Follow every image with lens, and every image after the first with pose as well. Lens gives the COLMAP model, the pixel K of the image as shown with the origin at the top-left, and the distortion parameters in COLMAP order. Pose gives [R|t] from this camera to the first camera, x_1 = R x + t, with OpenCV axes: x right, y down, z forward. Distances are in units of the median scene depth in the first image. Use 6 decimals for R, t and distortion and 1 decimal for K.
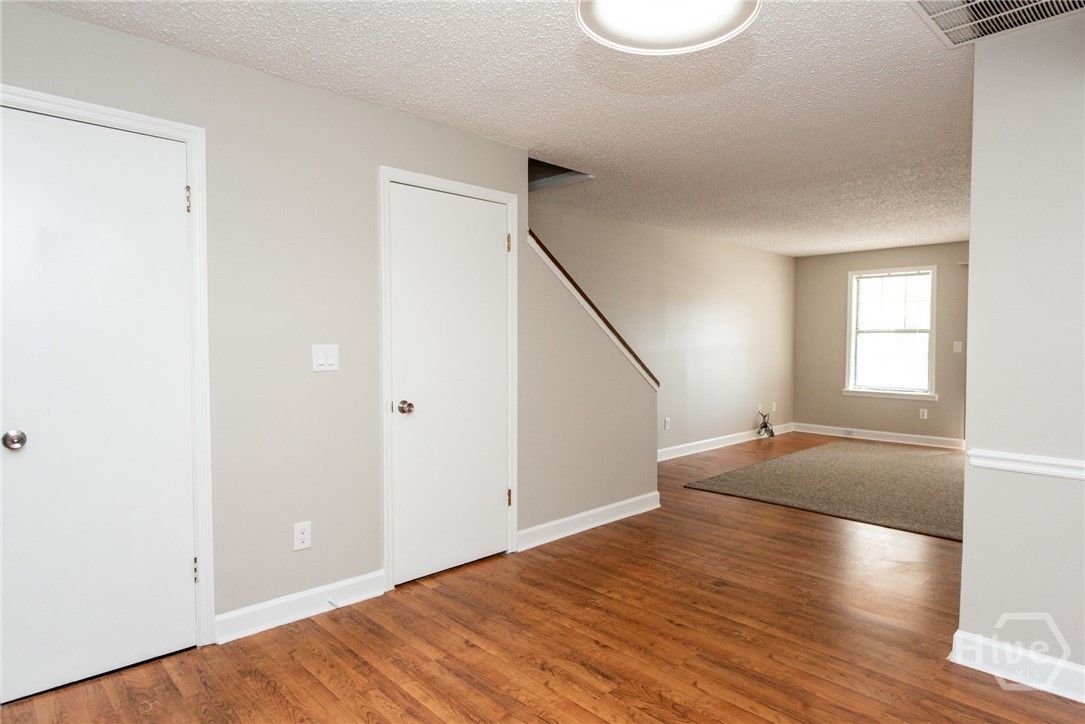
lens RADIAL K [[618.3, 0, 542.5], [0, 618.3, 362.0], [0, 0, 1]] dist [-0.005435, 0.000730]
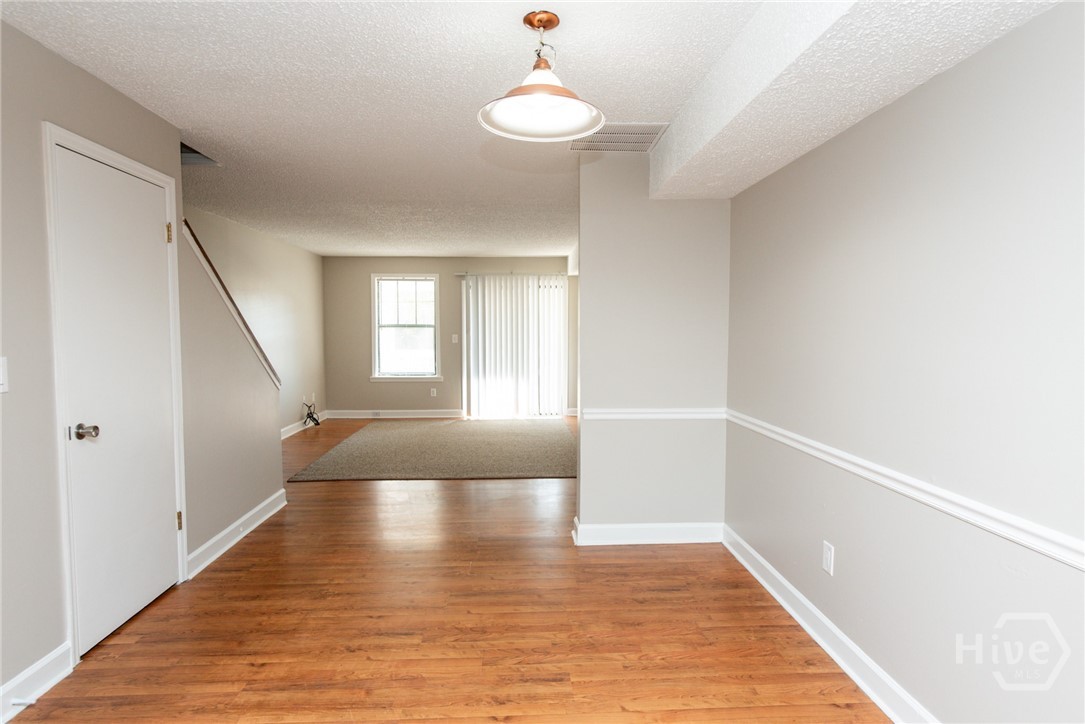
lens RADIAL K [[618.3, 0, 542.5], [0, 618.3, 362.0], [0, 0, 1]] dist [-0.005435, 0.000730]
pose [[0.652408, -0.042682, 0.756665, -0.393579], [0.028725, 0.999088, 0.031589, -0.022883], [-0.757323, 0.001126, 0.653039, 0.028311]]
